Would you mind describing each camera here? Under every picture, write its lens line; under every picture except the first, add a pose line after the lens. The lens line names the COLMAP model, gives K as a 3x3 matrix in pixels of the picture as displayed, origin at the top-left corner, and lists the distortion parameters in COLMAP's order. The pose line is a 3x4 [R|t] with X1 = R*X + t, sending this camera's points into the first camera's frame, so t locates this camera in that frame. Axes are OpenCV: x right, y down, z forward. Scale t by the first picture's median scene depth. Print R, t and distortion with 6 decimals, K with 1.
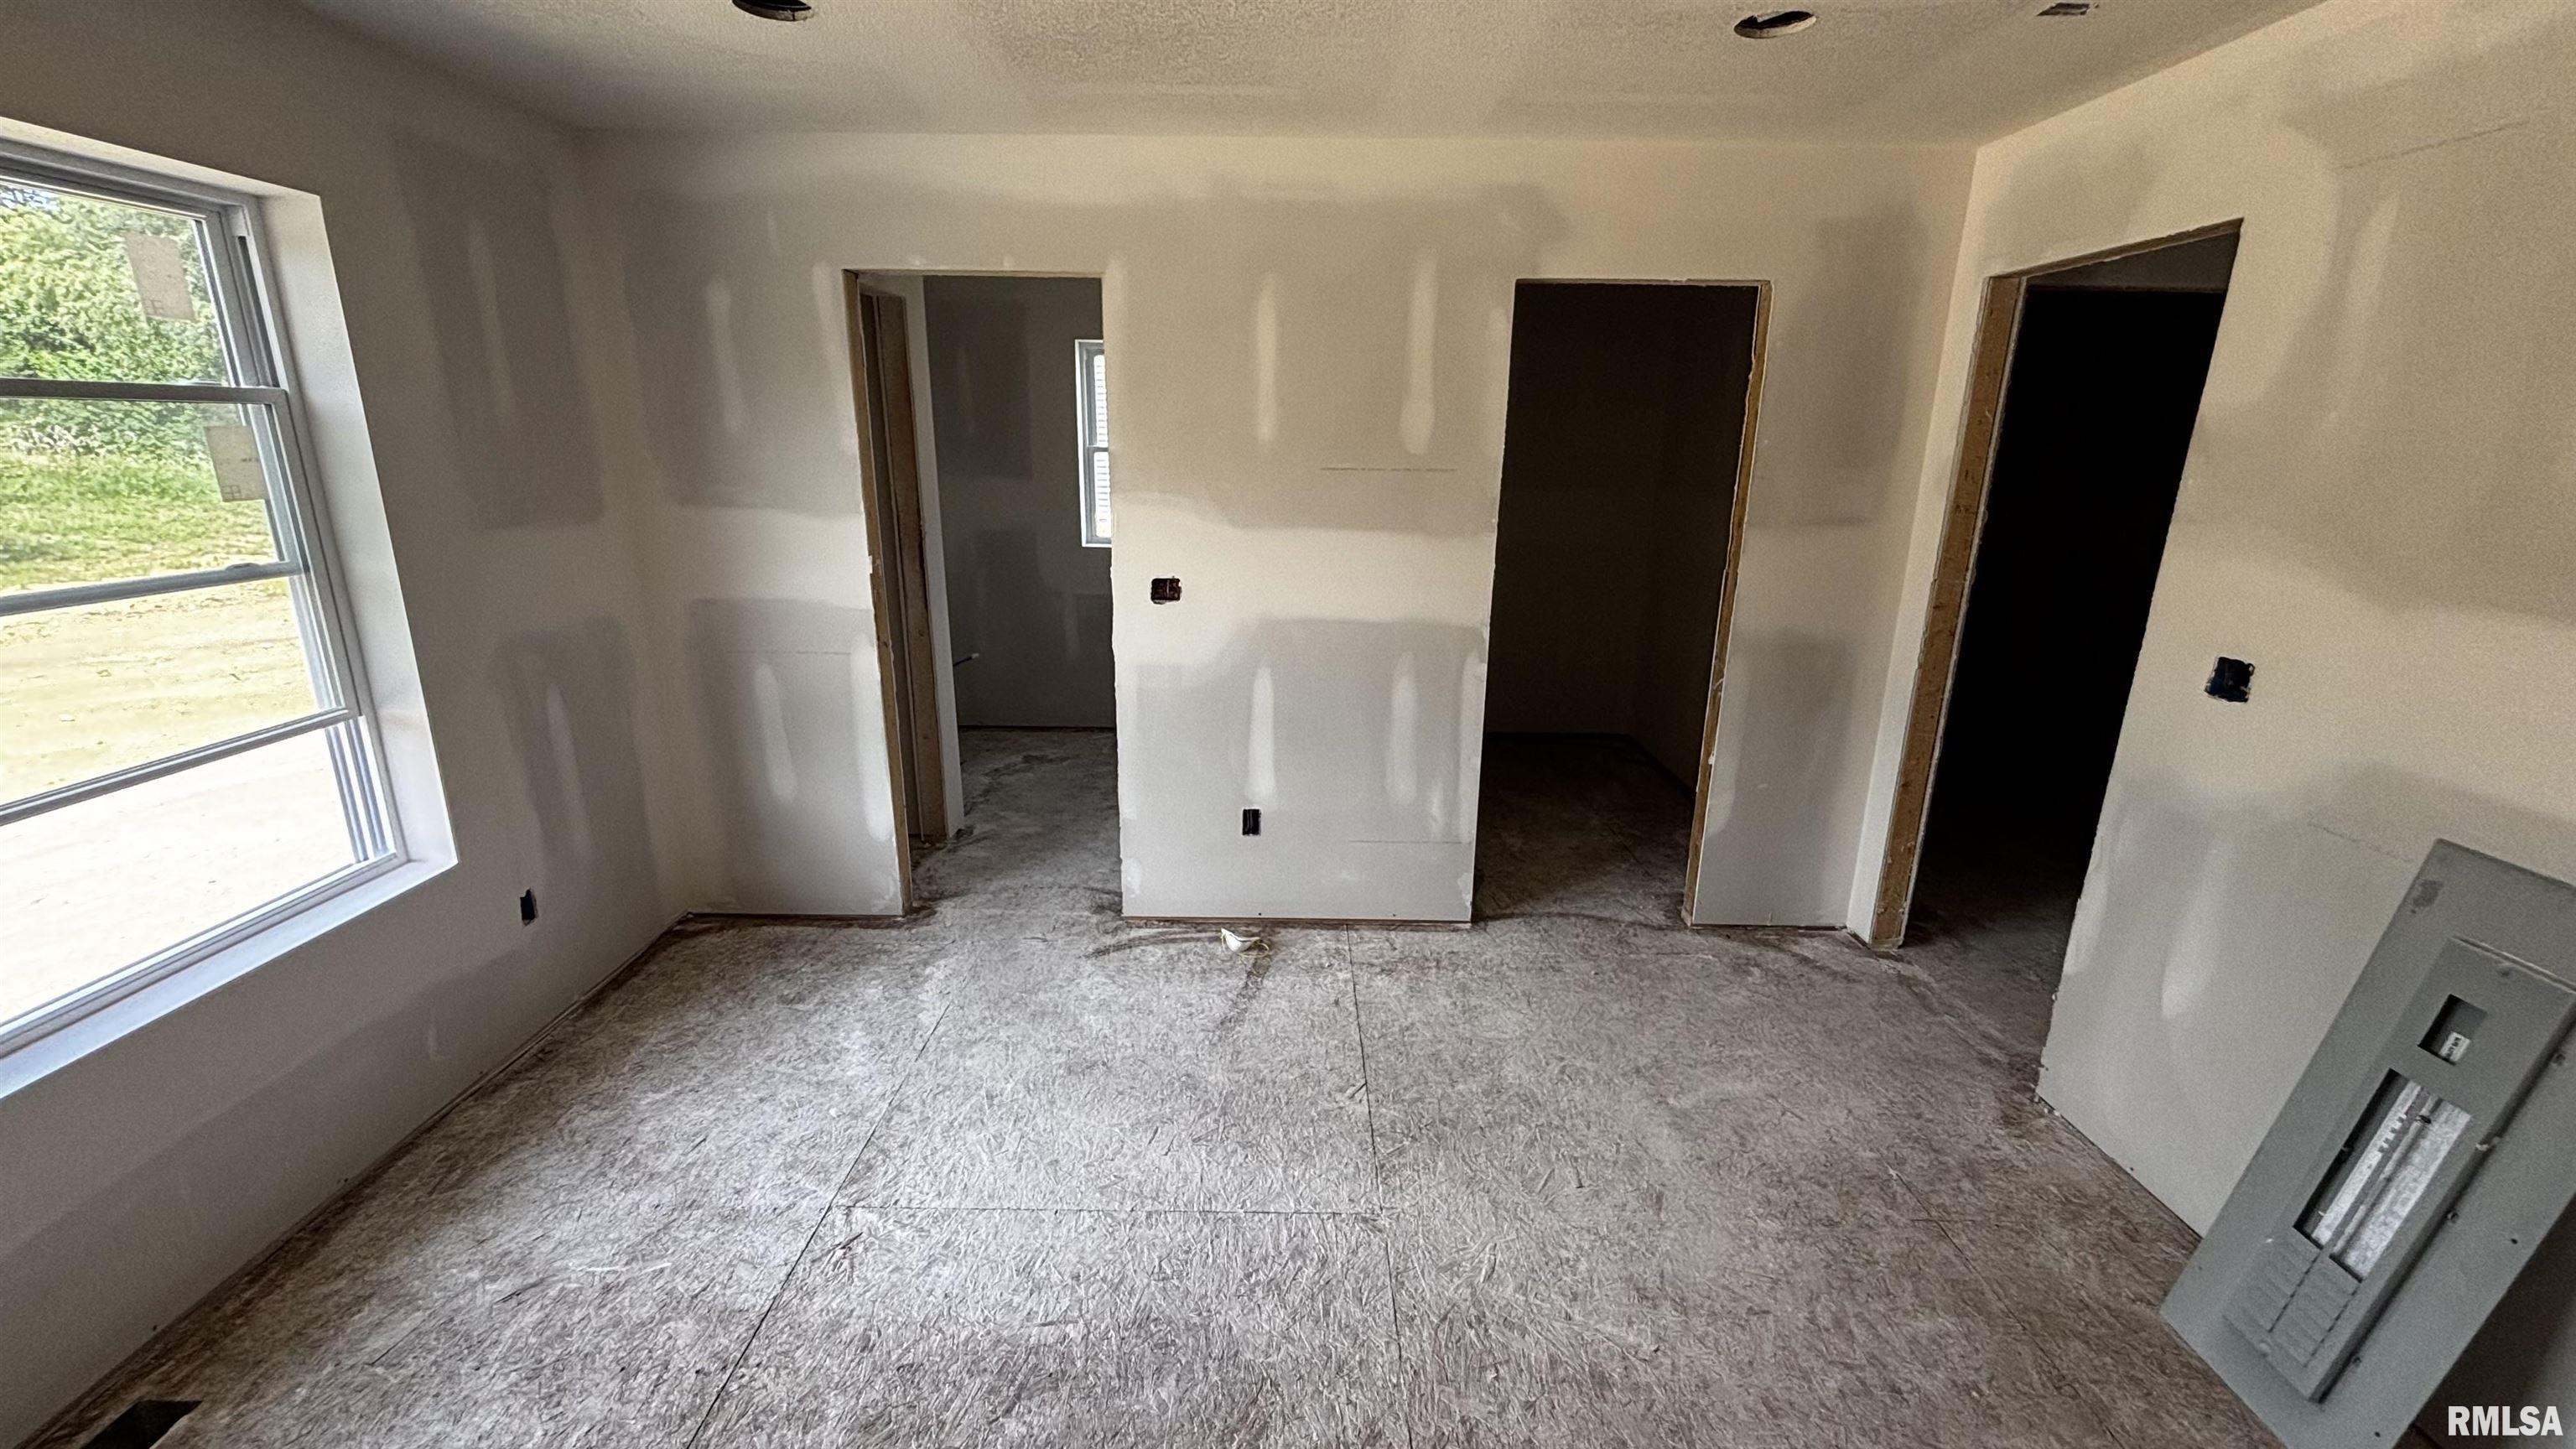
lens RADIAL K [[1035.0, 0, 1295.9], [0, 1035.0, 717.8], [0, 0, 1]] dist [-0.000103, -0.000794]
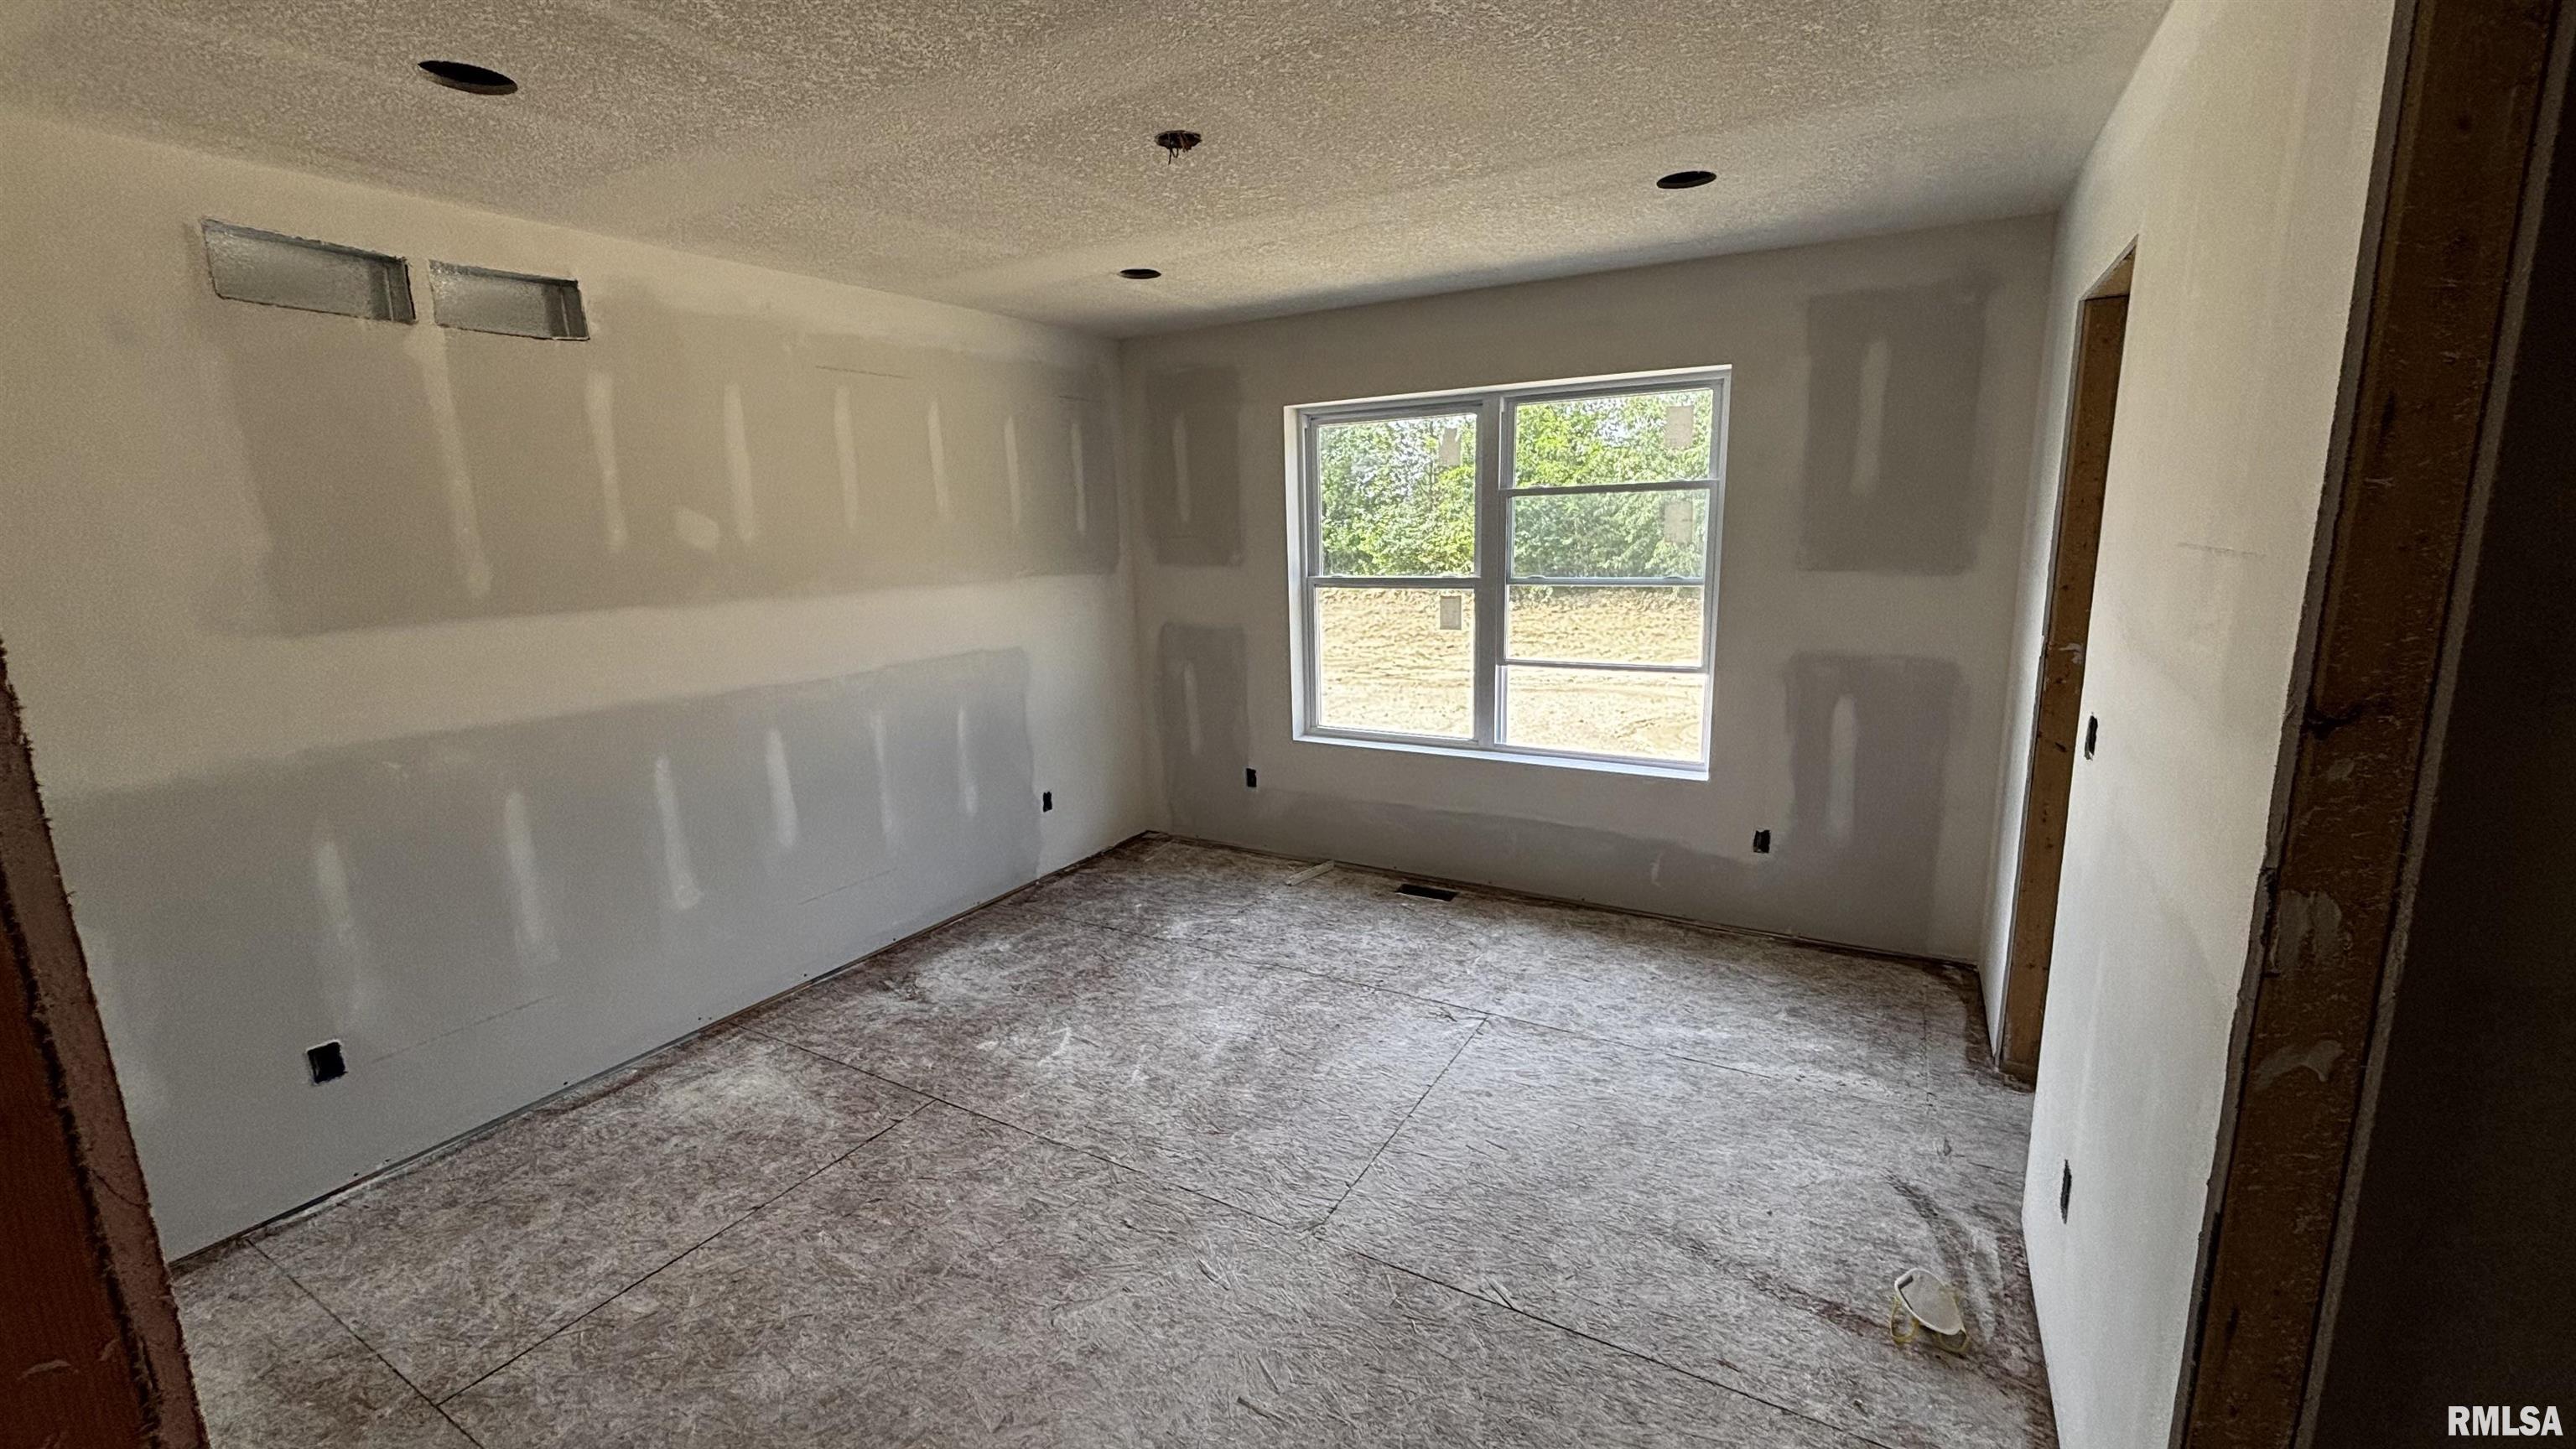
lens RADIAL K [[1035.0, 0, 1308.4], [0, 1035.0, 721.5], [0, 0, 1]] dist [-0.000103, -0.000794]
pose [[-0.483966, 0.174599, -0.857492, 0.985089], [-0.214201, 0.926448, 0.309534, -0.365505], [0.848466, 0.333479, -0.410970, 1.373332]]
